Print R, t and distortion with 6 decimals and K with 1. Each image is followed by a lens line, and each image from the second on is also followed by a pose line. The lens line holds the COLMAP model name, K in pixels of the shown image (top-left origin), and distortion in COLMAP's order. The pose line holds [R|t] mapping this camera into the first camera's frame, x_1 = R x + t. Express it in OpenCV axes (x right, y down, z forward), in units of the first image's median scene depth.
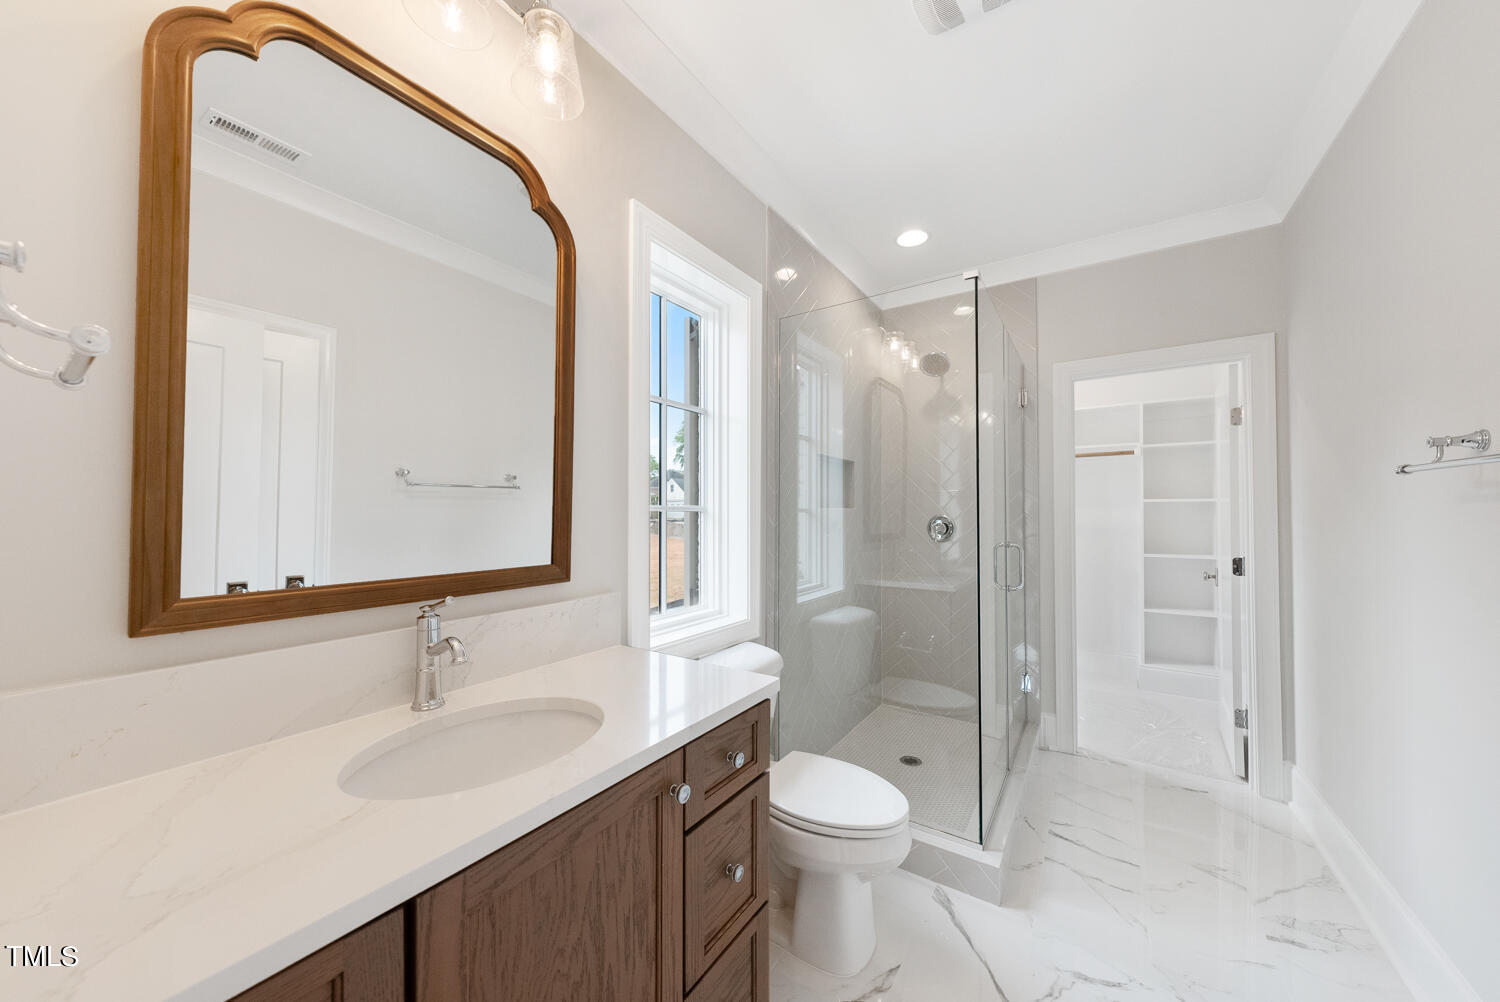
lens RADIAL K [[507.6, 0, 750.0], [0, 507.6, 501.0], [0, 0, 1]] dist [-0.000094, -0.000019]
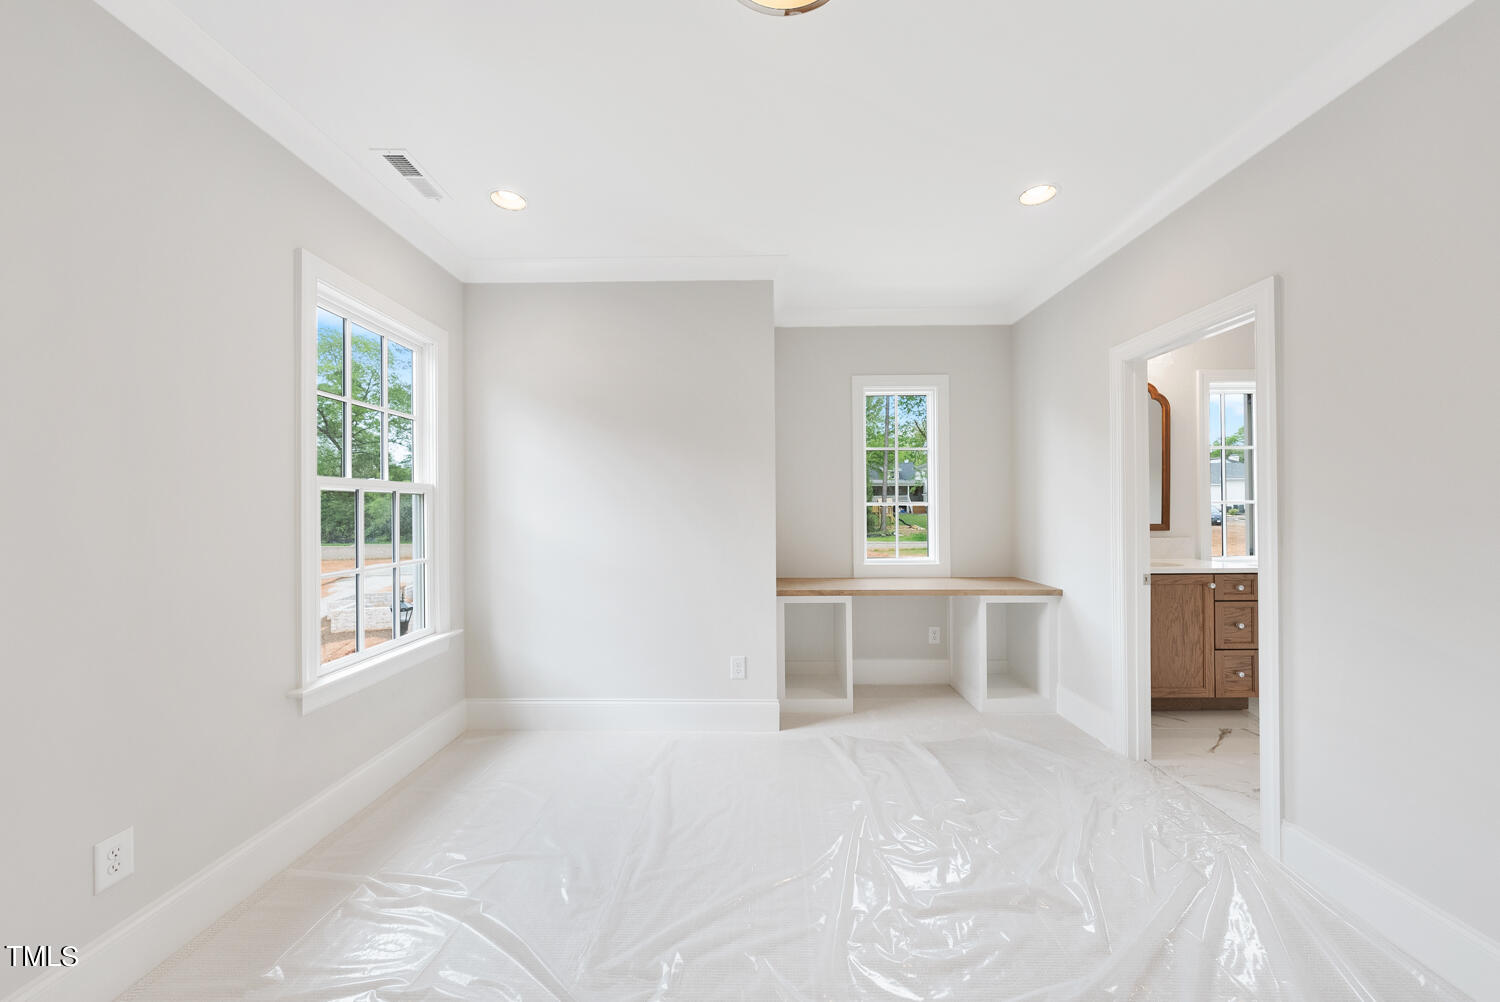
lens RADIAL K [[538.7, 0, 755.5], [0, 538.7, 506.0], [0, 0, 1]] dist [0.005113, 0.000117]
pose [[0.565209, -0.006560, -0.824922, 0.809325], [0.025687, 0.999623, 0.009650, -0.058507], [0.824548, -0.026644, 0.565165, -2.553663]]
